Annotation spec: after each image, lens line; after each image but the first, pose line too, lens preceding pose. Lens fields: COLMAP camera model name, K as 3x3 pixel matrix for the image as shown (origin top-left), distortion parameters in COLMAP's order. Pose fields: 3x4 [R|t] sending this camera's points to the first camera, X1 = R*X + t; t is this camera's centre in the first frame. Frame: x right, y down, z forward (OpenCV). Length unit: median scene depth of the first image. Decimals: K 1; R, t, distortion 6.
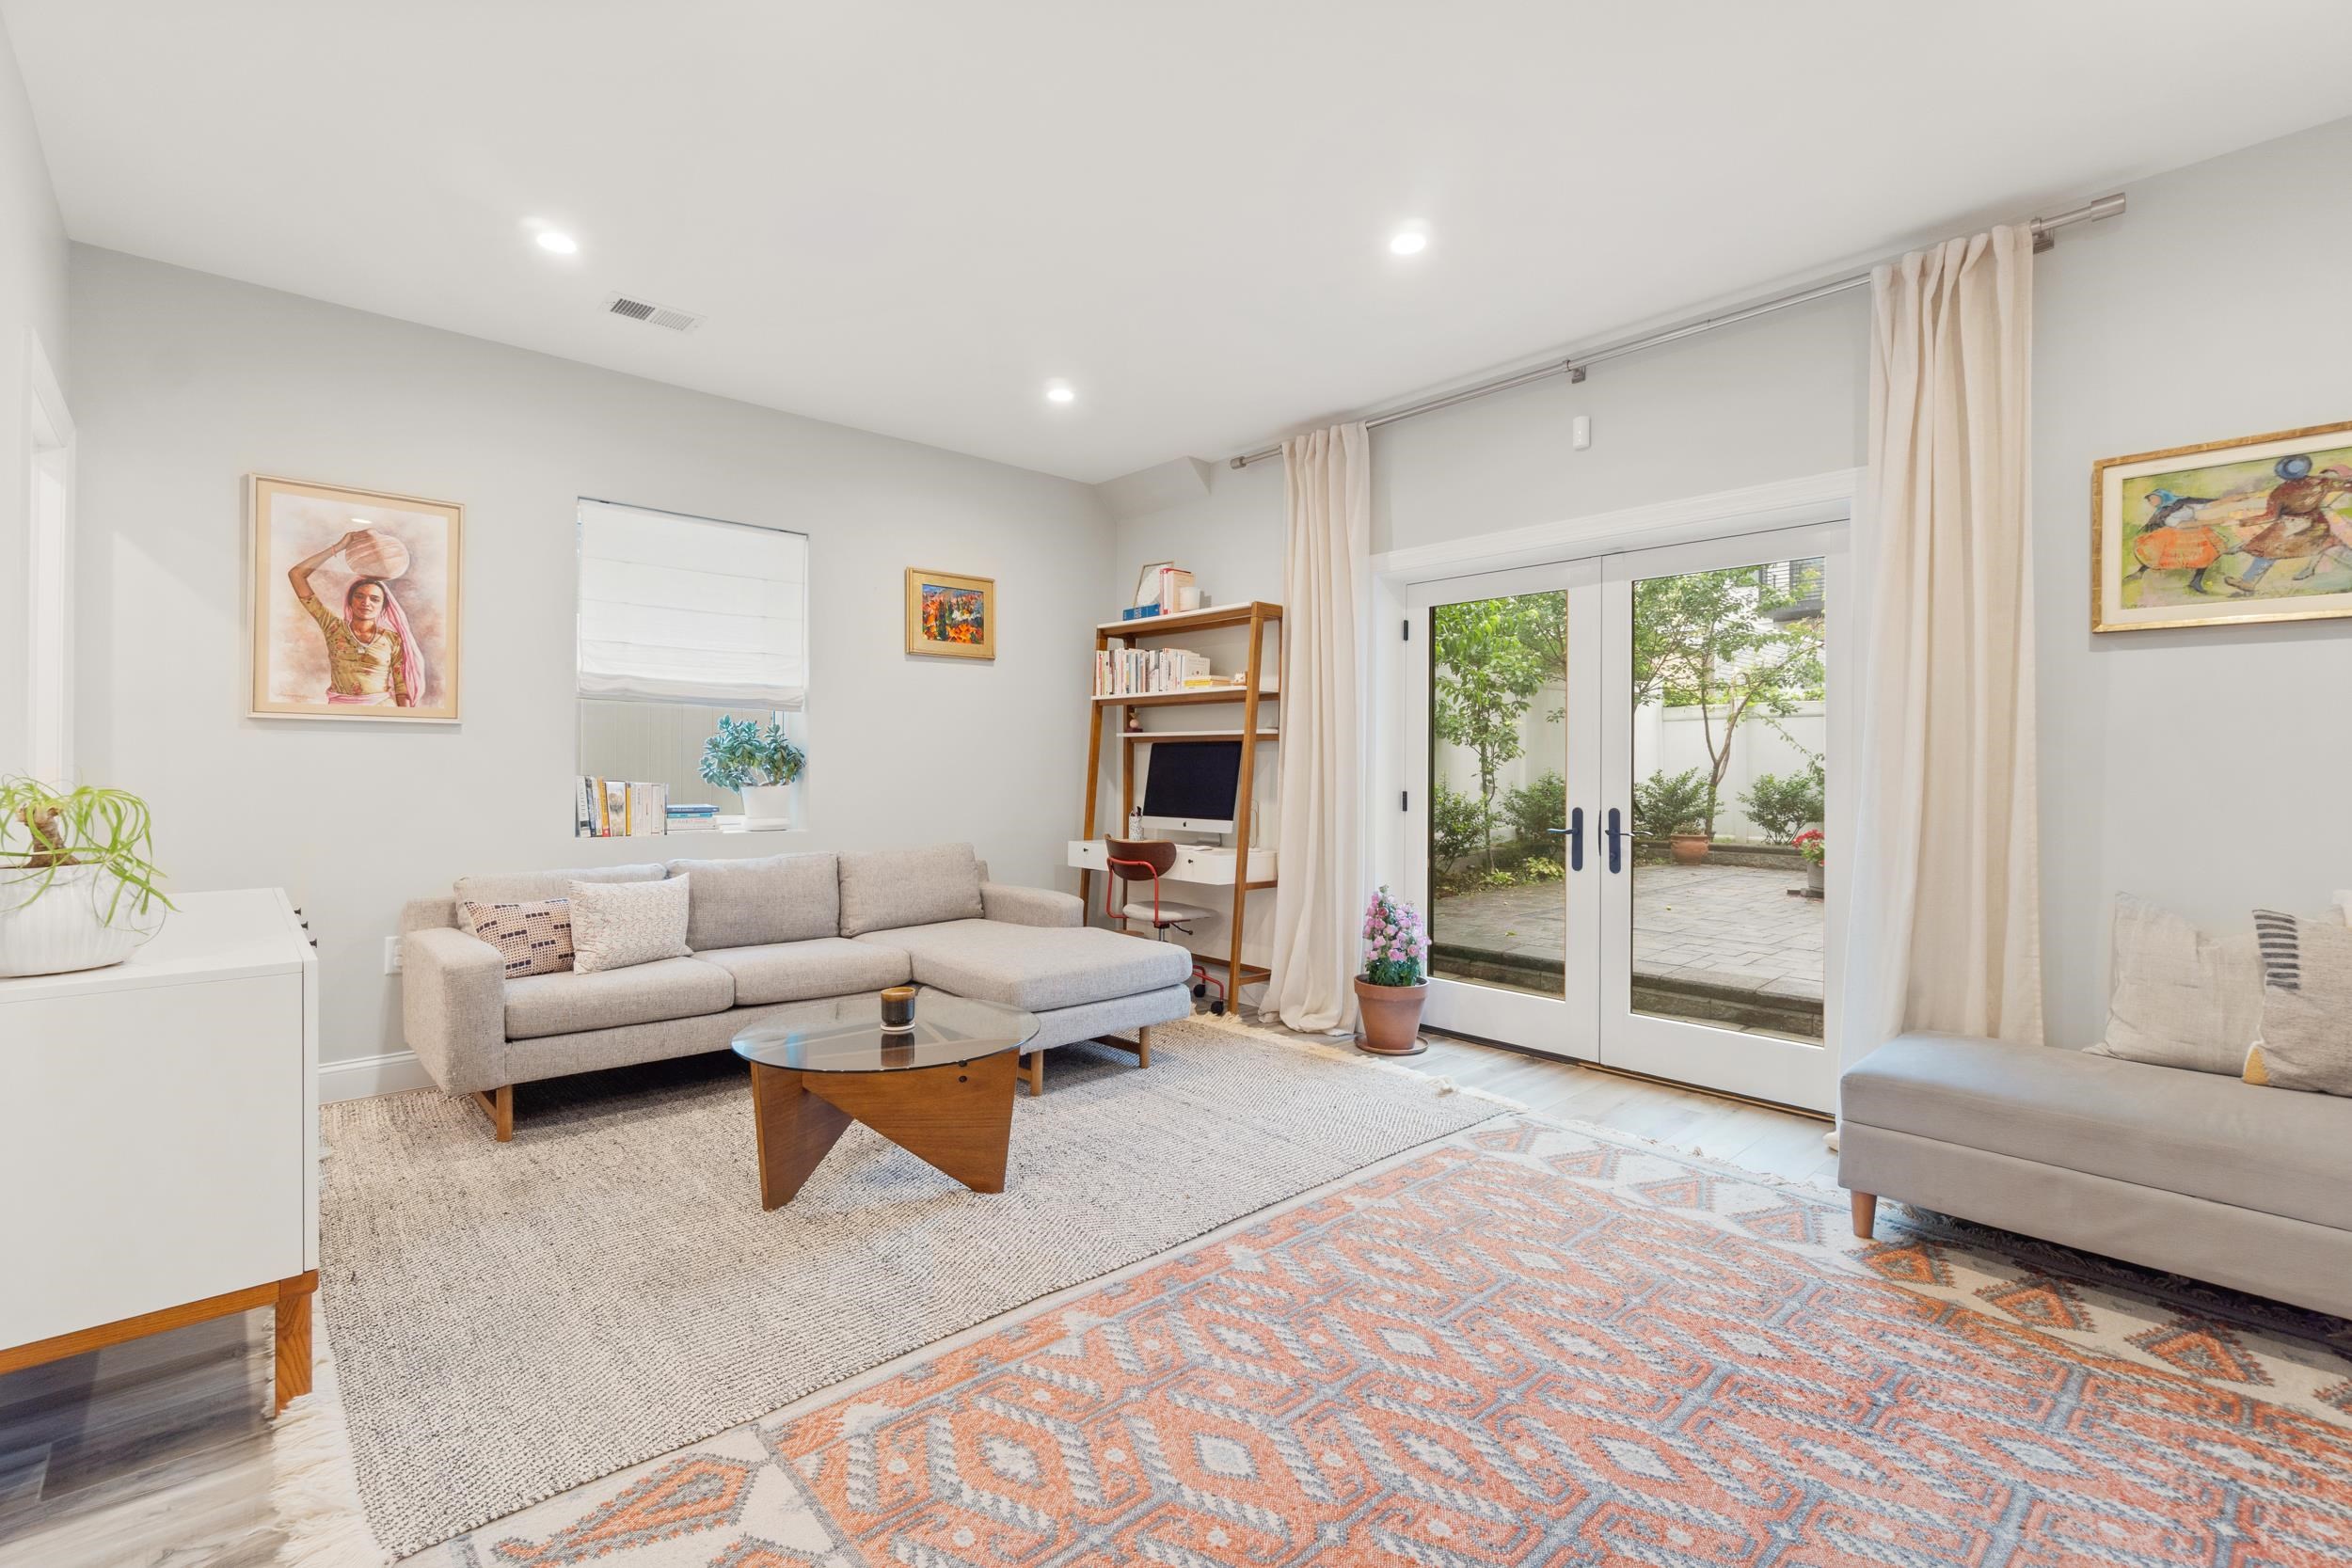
lens RADIAL K [[1043.3, 0, 1167.4], [0, 1043.3, 776.2], [0, 0, 1]] dist [-0.003536, 0.001015]
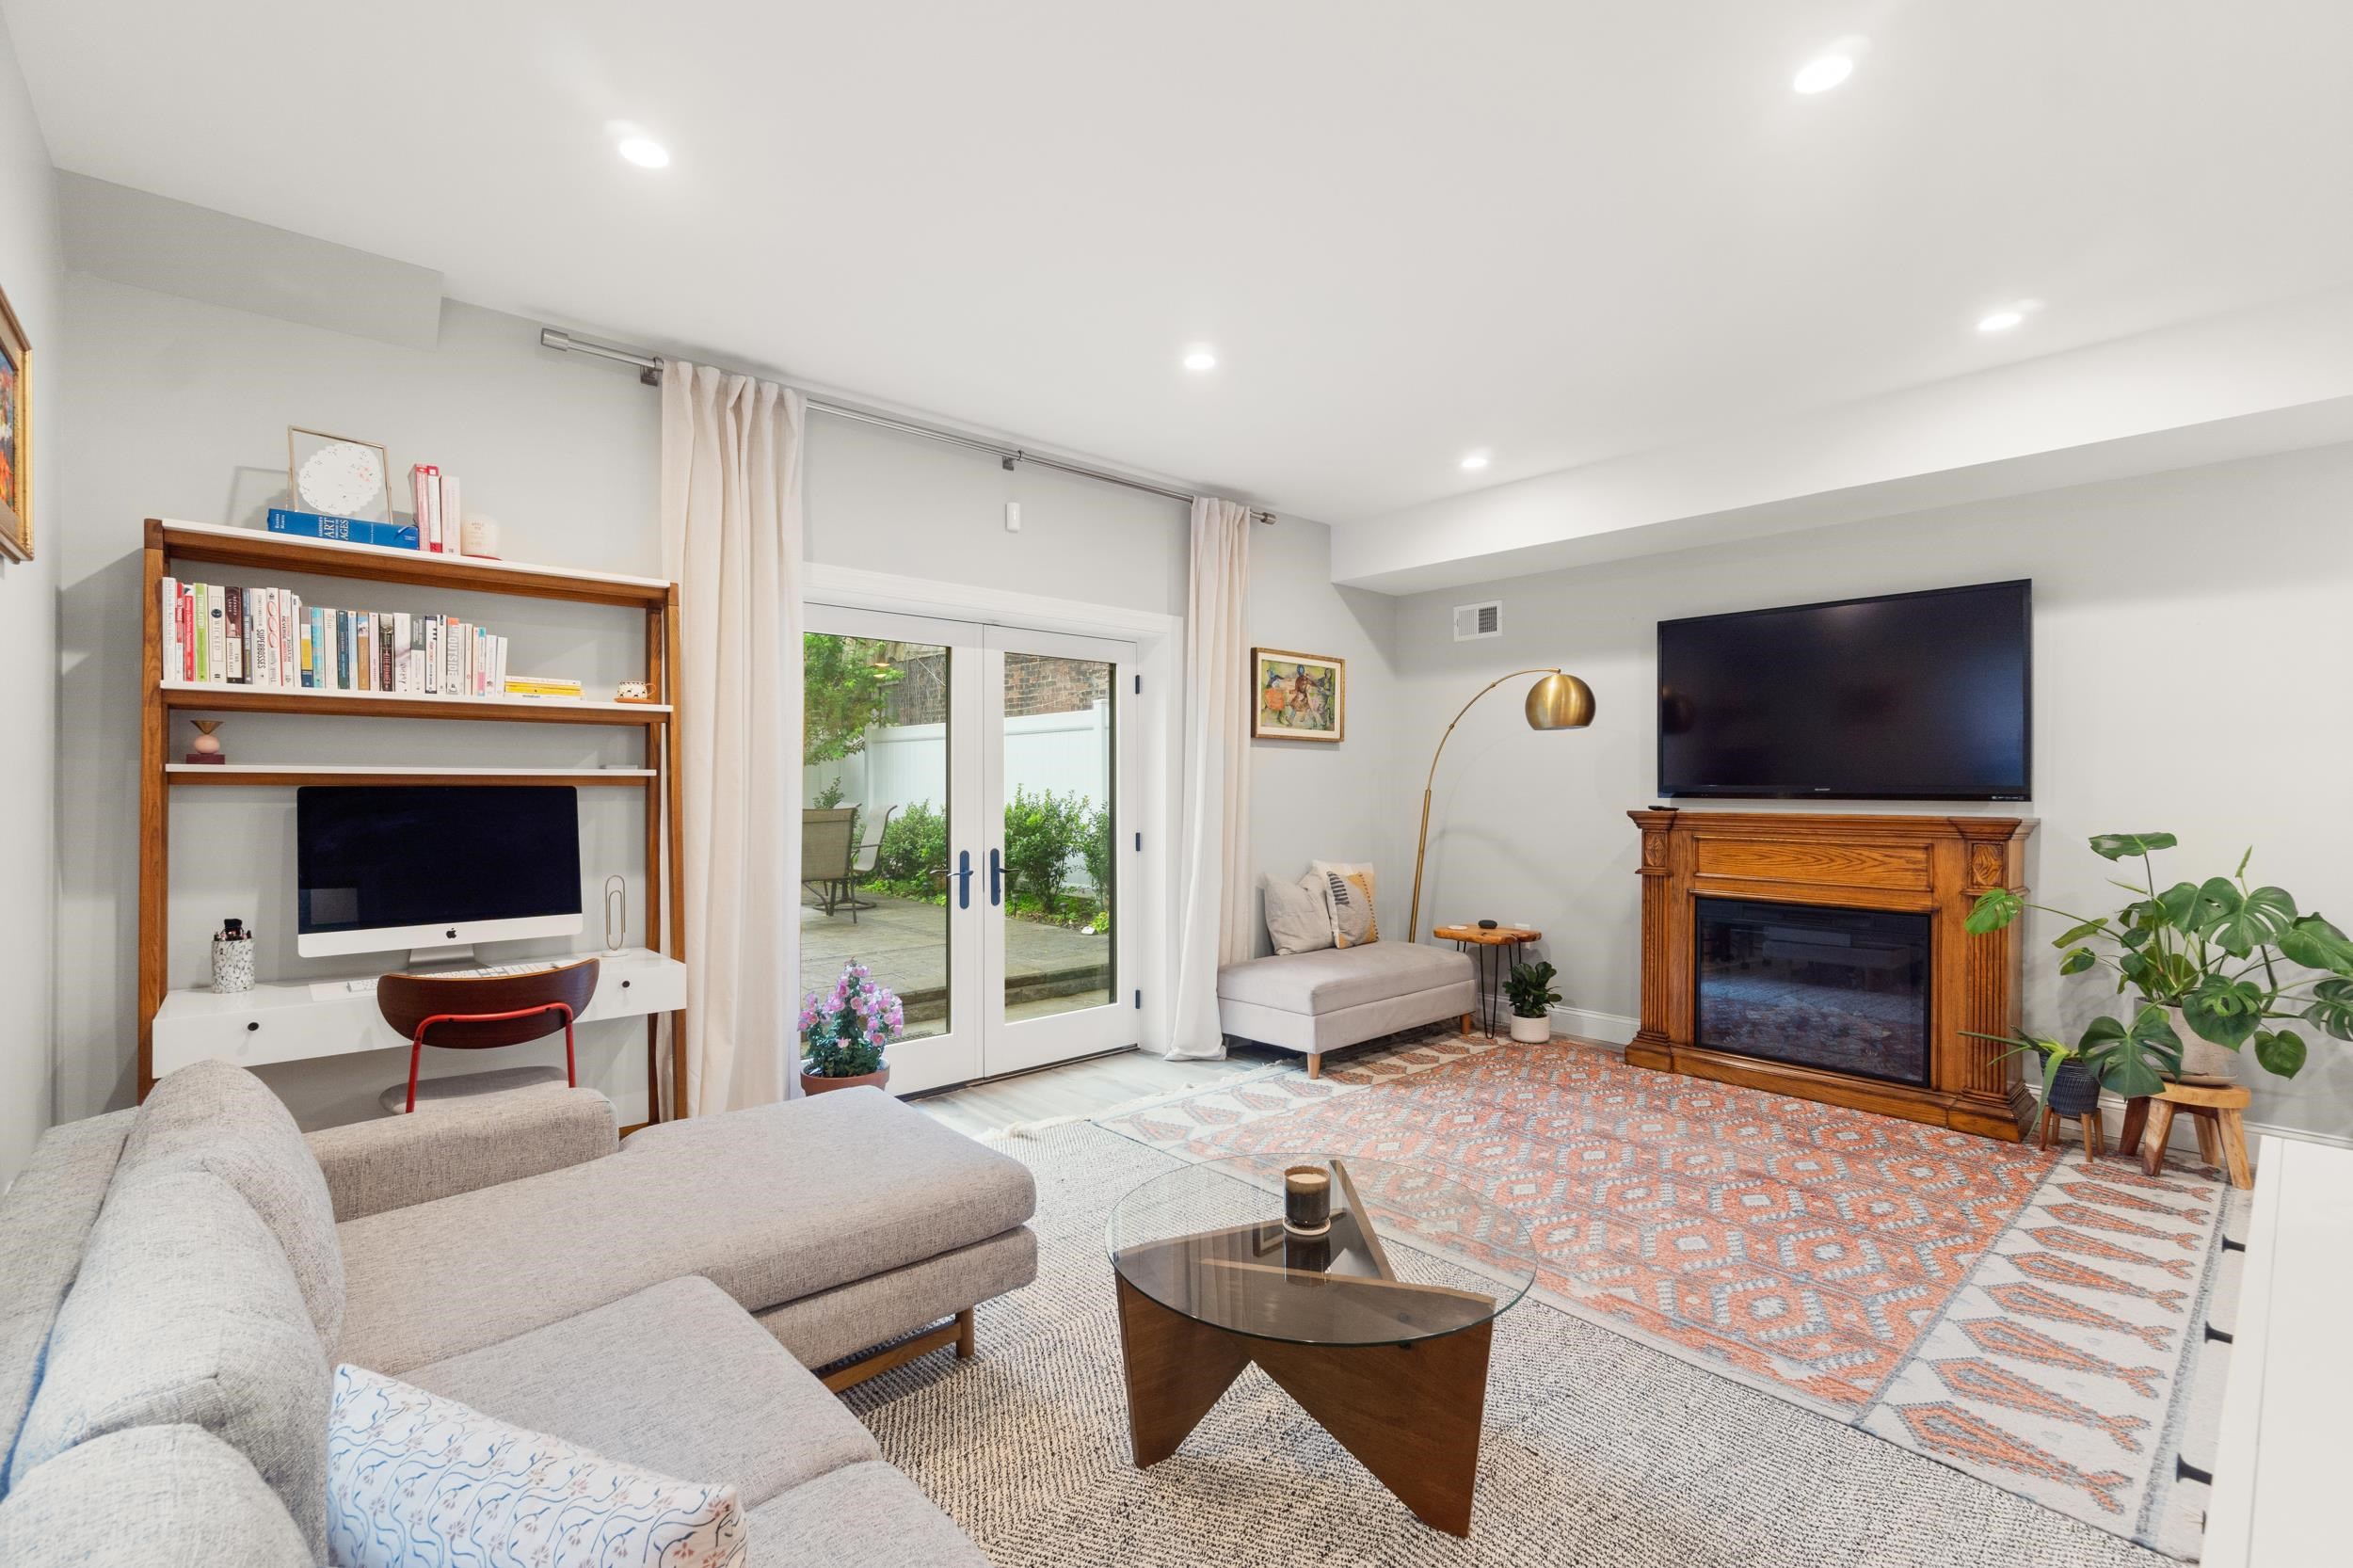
lens RADIAL K [[1043.8, 0, 1169.7], [0, 1043.8, 784.8], [0, 0, 1]] dist [-0.003536, 0.001015]
pose [[-0.002930, -0.007642, 0.999967, -1.075211], [0.007116, 0.999945, 0.007662, -0.069902], [-0.999970, 0.007138, -0.002876, 1.224762]]
